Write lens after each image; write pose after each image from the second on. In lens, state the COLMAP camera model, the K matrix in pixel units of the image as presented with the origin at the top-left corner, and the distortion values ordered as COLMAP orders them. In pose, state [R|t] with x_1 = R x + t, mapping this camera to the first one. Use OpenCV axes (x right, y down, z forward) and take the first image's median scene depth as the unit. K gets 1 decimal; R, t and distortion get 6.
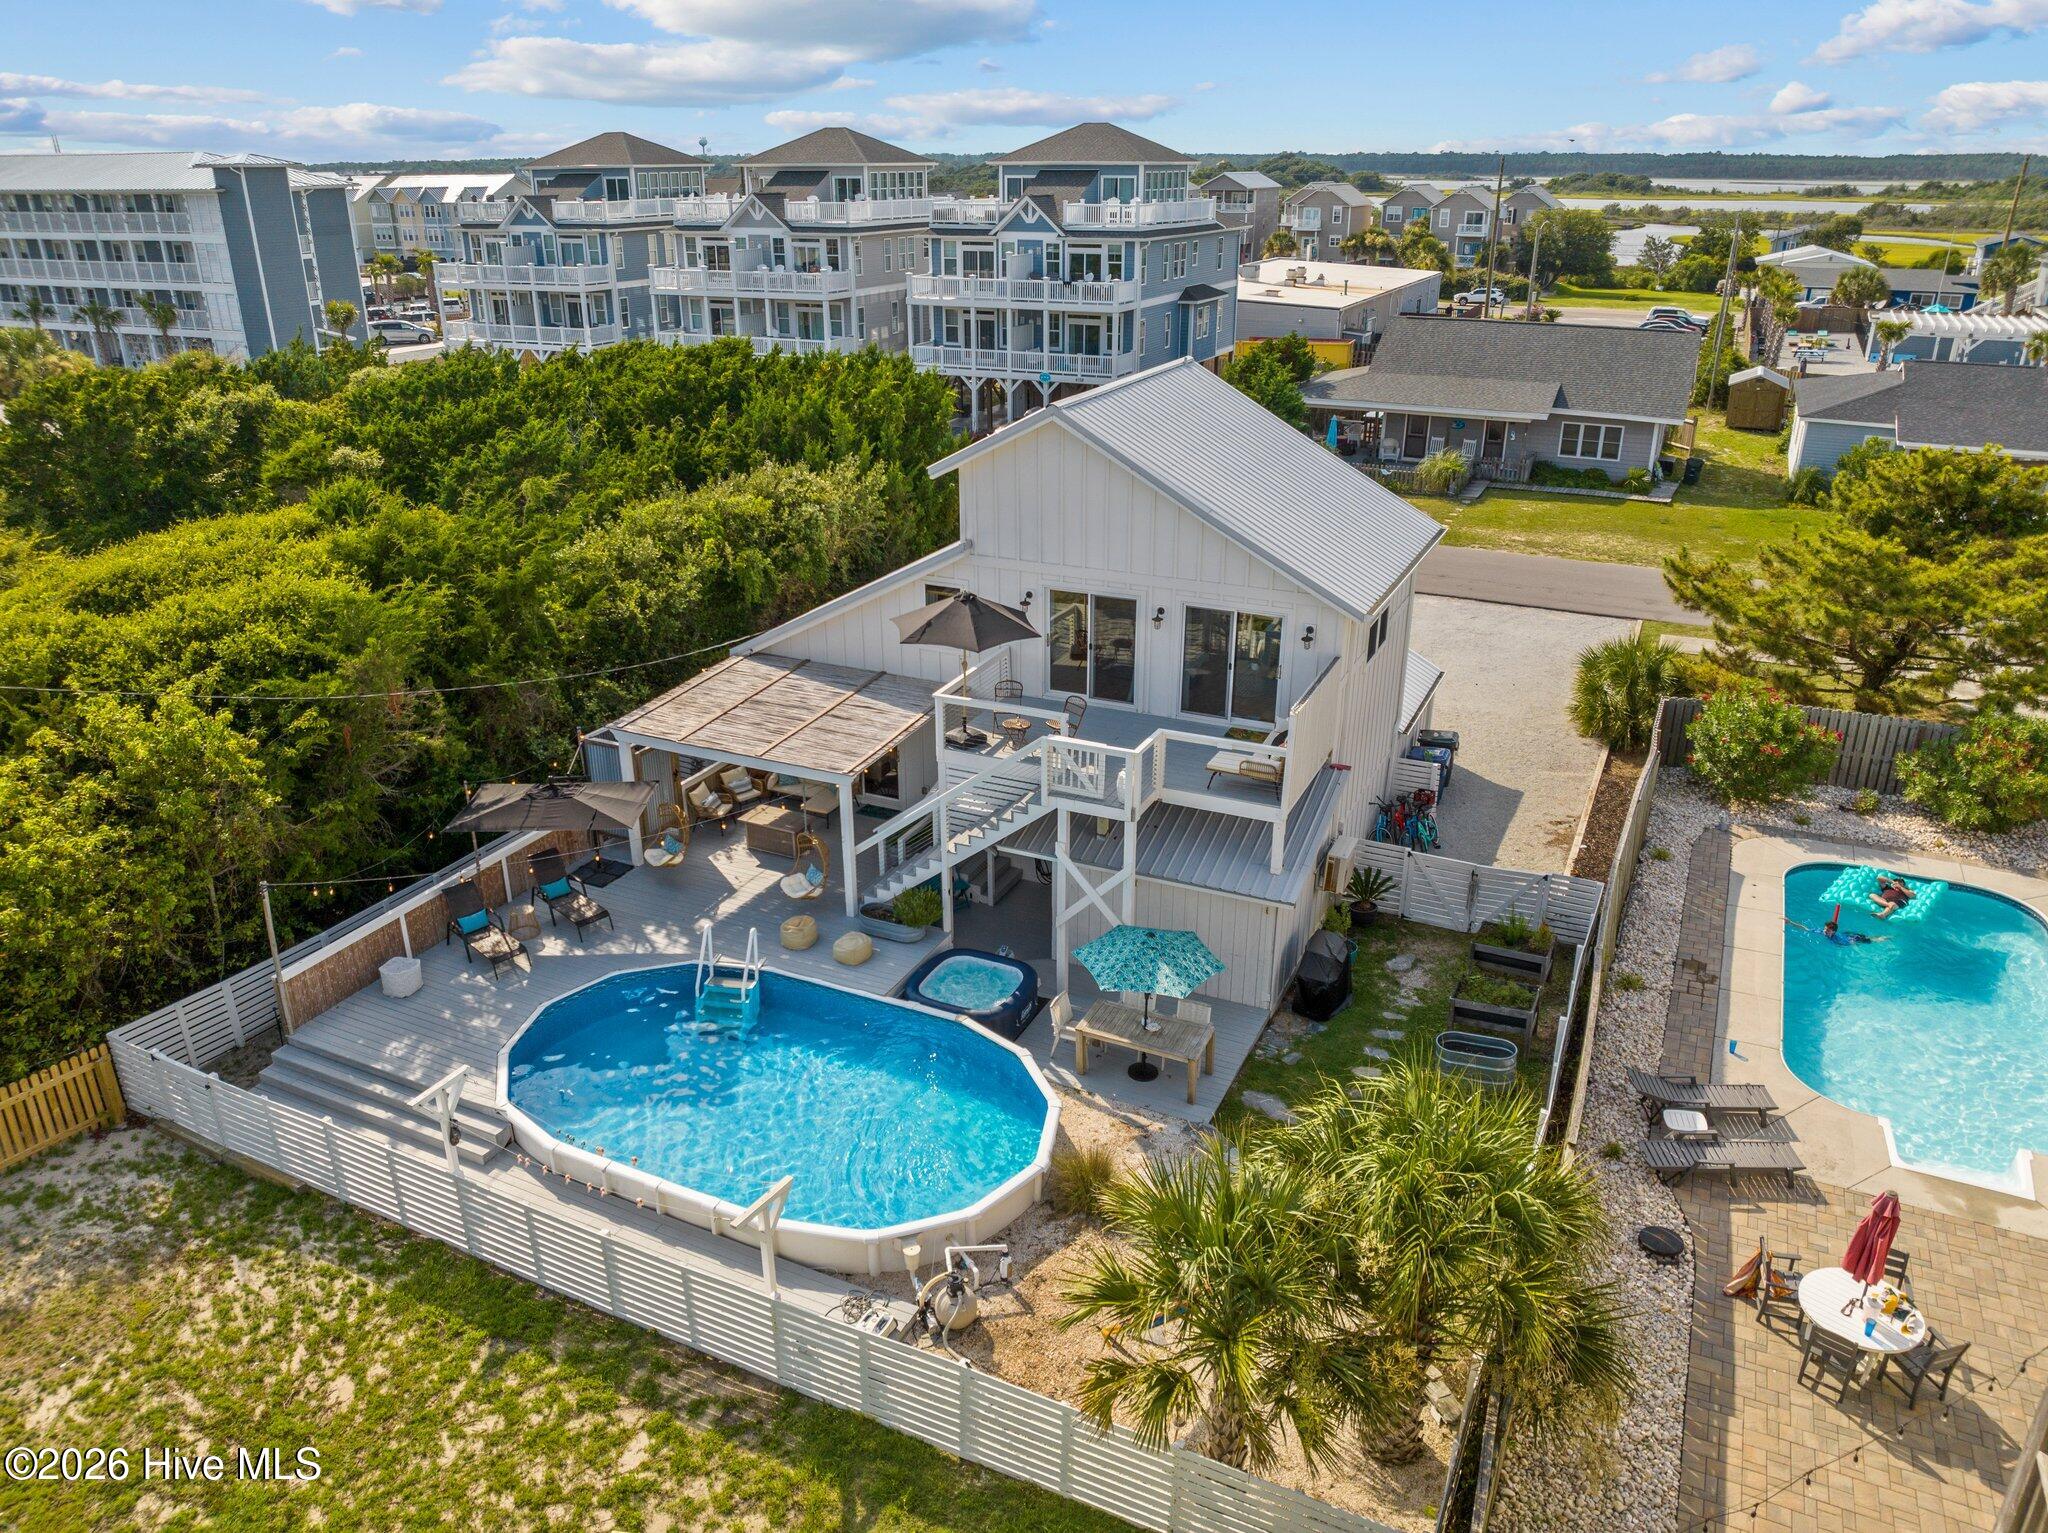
lens RADIAL K [[1442.6, 0, 1020.0], [0, 1442.6, 774.2], [0, 0, 1]] dist [-0.043613, 0.007310]
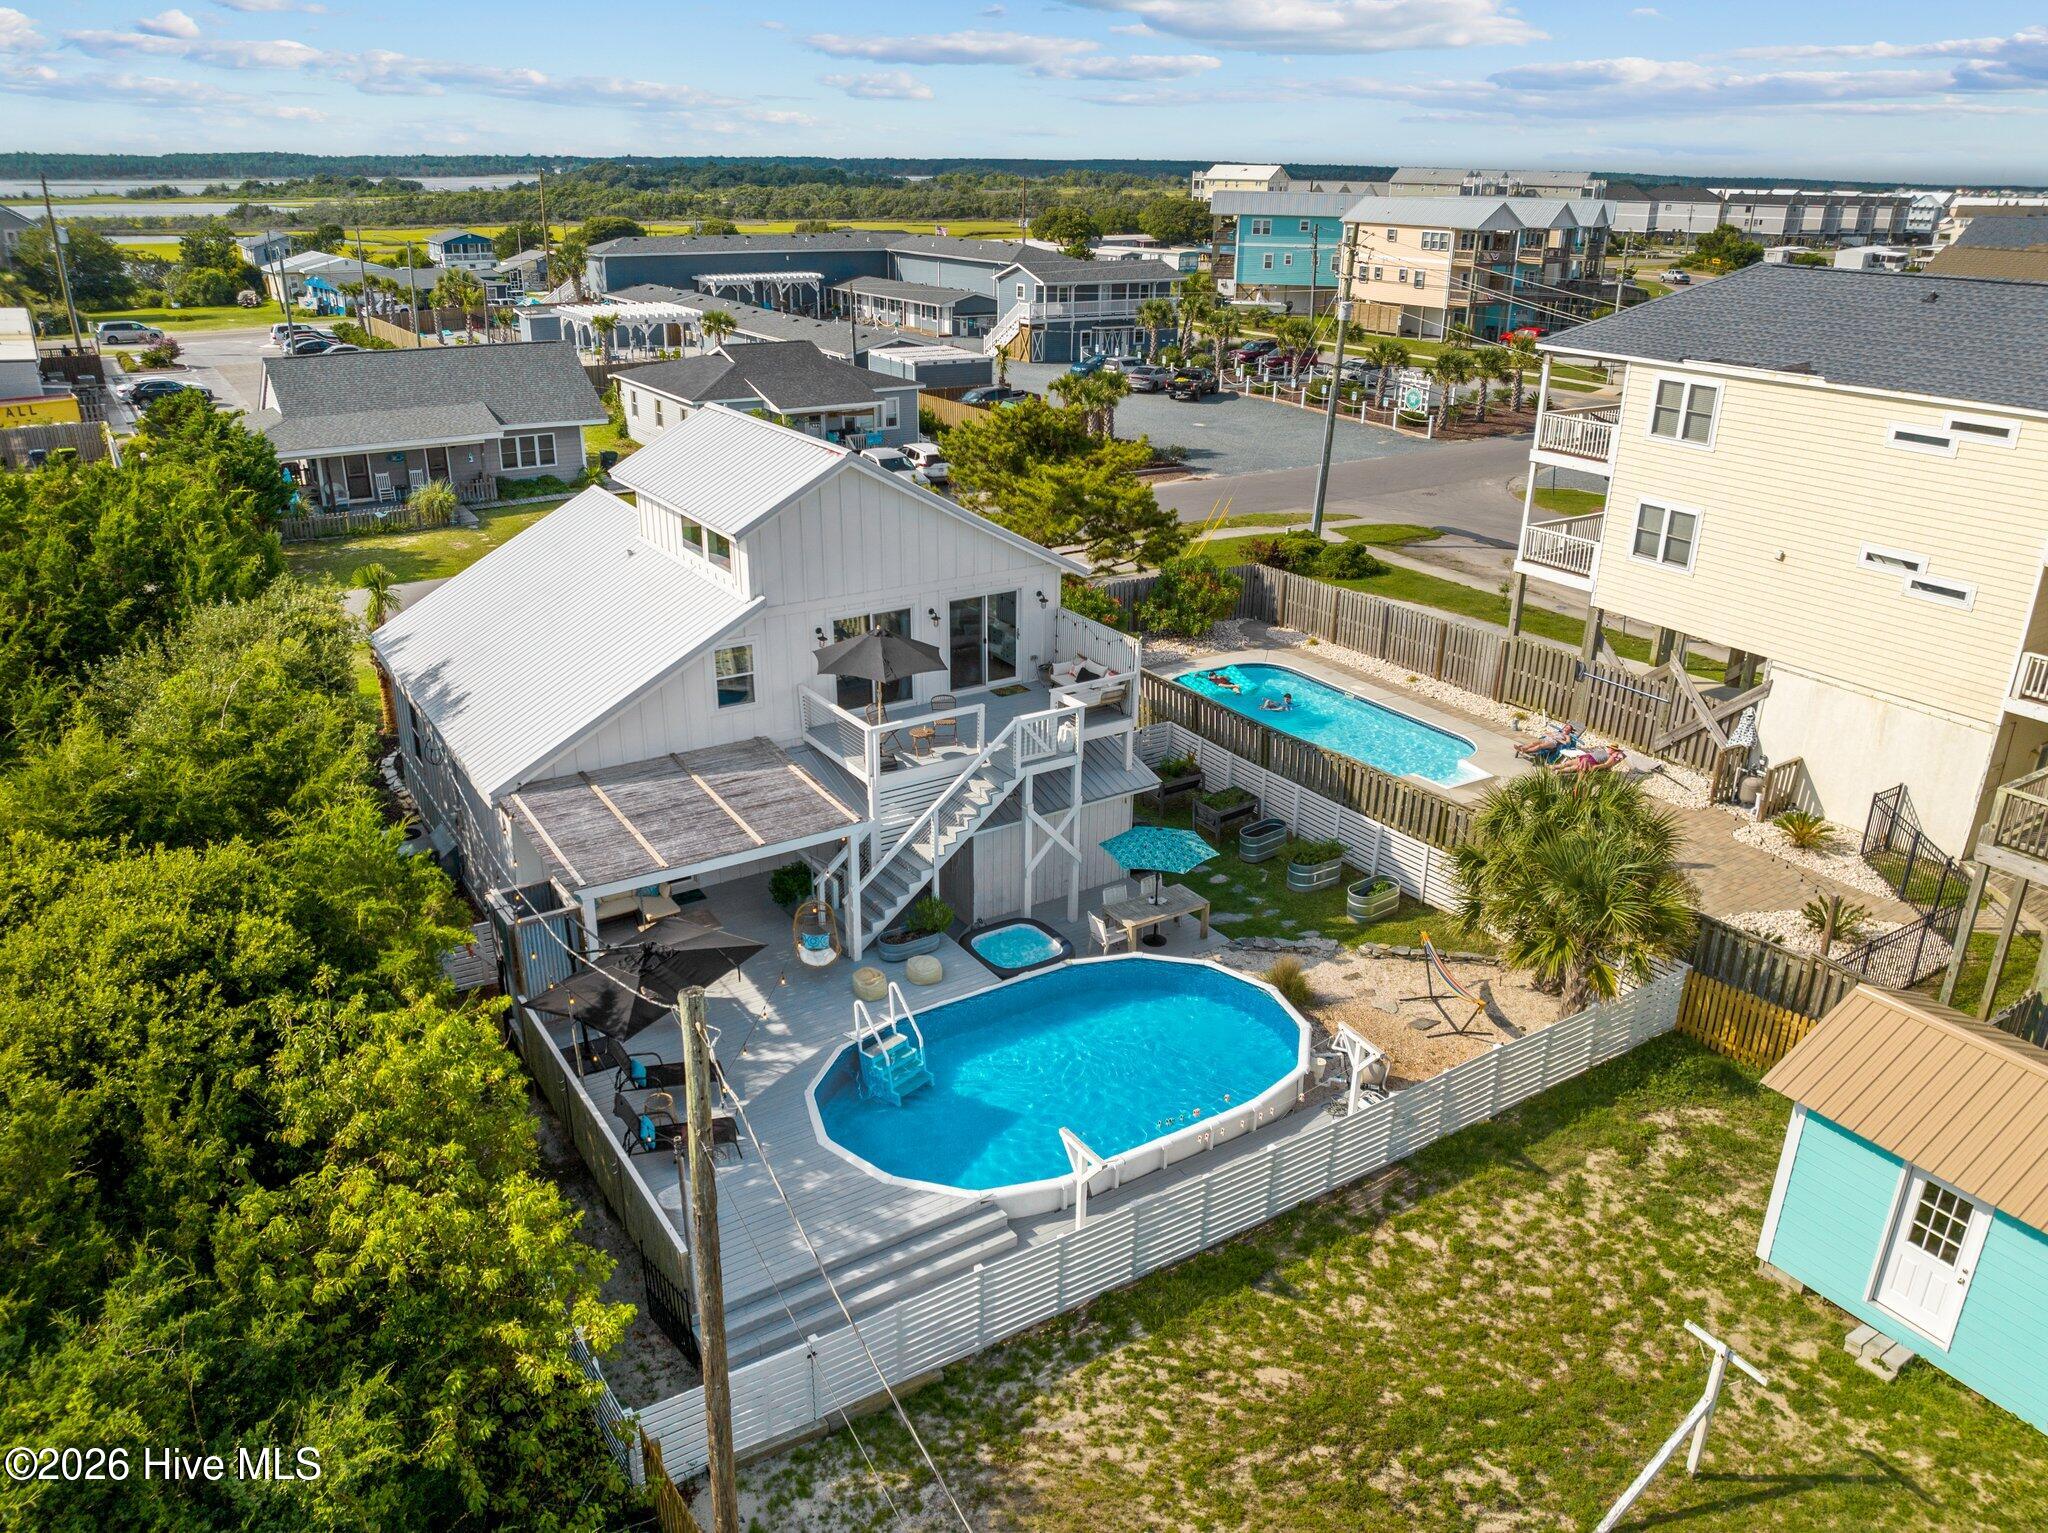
lens RADIAL K [[1480.7, 0, 1024.0], [0, 1480.7, 766.5], [0, 0, 1]] dist [-0.044988, 0.008868]
pose [[0.523549, -0.312899, 0.792458, -0.755786], [0.322970, 0.933589, 0.155249, -0.139904], [-0.788408, 0.174660, 0.589837, 0.224397]]
